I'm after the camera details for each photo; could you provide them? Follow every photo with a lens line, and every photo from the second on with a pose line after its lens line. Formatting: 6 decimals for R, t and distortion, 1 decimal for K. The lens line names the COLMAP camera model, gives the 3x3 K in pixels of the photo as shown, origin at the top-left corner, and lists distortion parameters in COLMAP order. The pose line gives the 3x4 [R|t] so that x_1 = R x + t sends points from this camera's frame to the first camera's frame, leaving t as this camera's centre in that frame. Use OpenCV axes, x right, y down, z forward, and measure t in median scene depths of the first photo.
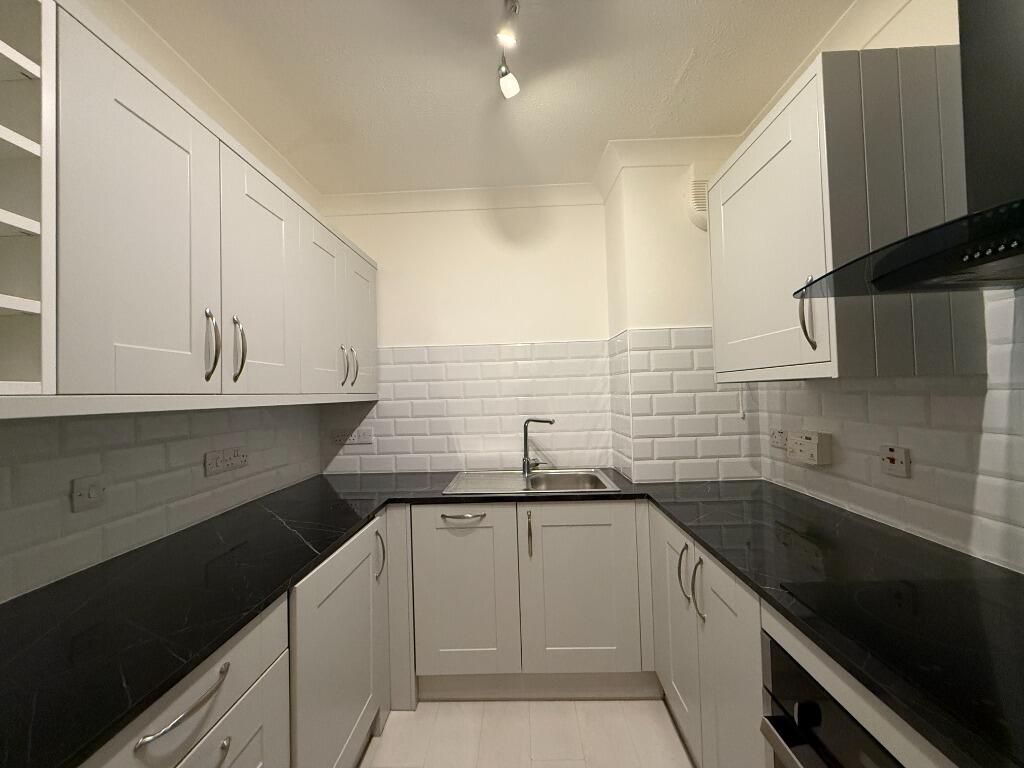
lens RADIAL K [[412.7, 0, 512.0], [0, 412.7, 384.0], [0, 0, 1]] dist [-0.002049, -0.000080]
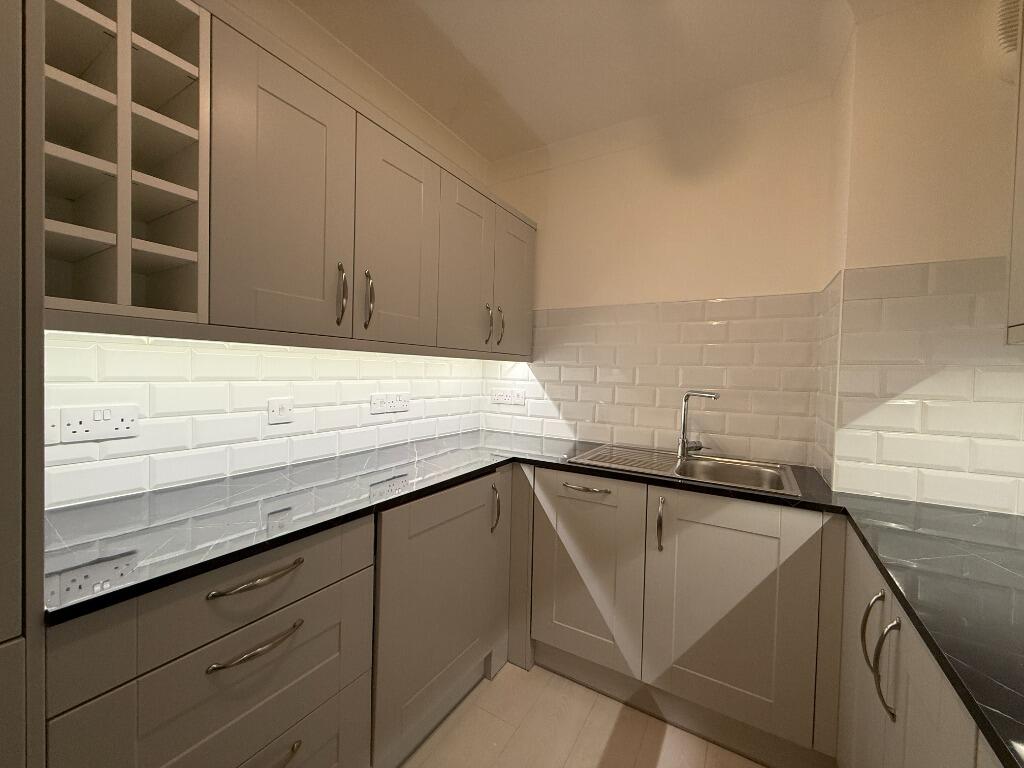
lens RADIAL K [[412.7, 0, 512.0], [0, 412.7, 384.0], [0, 0, 1]] dist [-0.002049, -0.000080]
pose [[0.869144, 0.066031, -0.490131, 0.185817], [-0.040705, 0.997235, 0.062167, 0.044107], [0.492881, -0.034082, 0.869429, 0.150258]]
